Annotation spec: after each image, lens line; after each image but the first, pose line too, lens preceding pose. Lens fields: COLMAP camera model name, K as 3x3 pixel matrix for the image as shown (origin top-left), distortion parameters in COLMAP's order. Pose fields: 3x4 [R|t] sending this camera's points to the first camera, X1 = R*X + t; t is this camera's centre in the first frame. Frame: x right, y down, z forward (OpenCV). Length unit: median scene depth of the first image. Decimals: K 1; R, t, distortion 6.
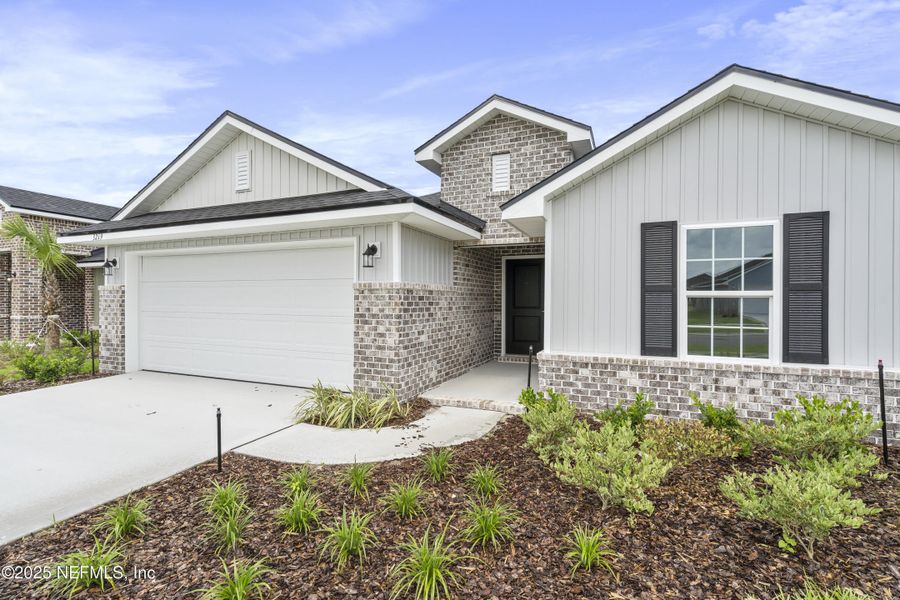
lens RADIAL K [[410.8, 0, 450.4], [0, 410.8, 305.6], [0, 0, 1]] dist [0.000302, 0.000054]
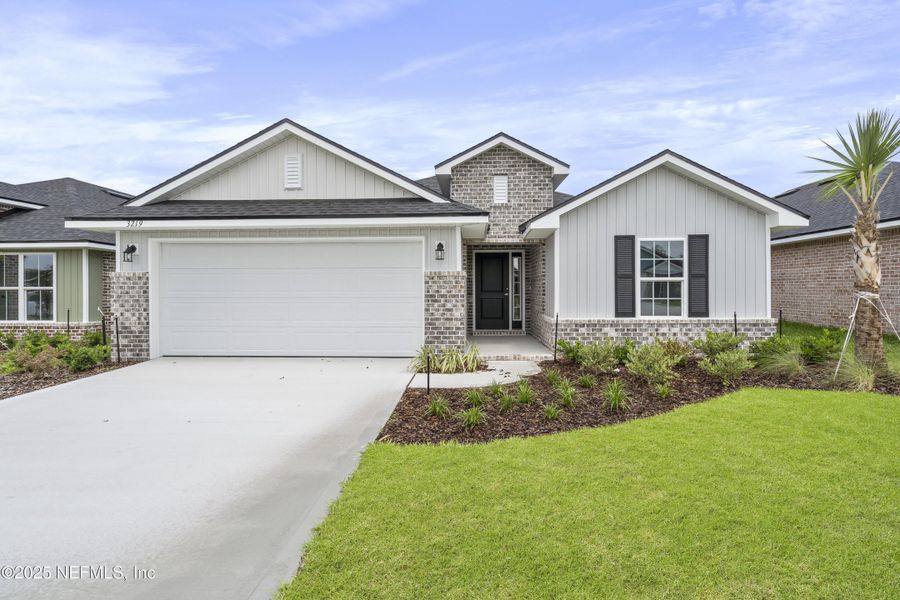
lens RADIAL K [[441.2, 0, 448.0], [0, 441.2, 299.3], [0, 0, 1]] dist [-0.001888, 0.000172]
pose [[0.941278, -0.014632, 0.337315, -0.665327], [0.012168, 0.999882, 0.009418, 0.023126], [-0.337413, -0.004760, 0.941345, -0.368635]]
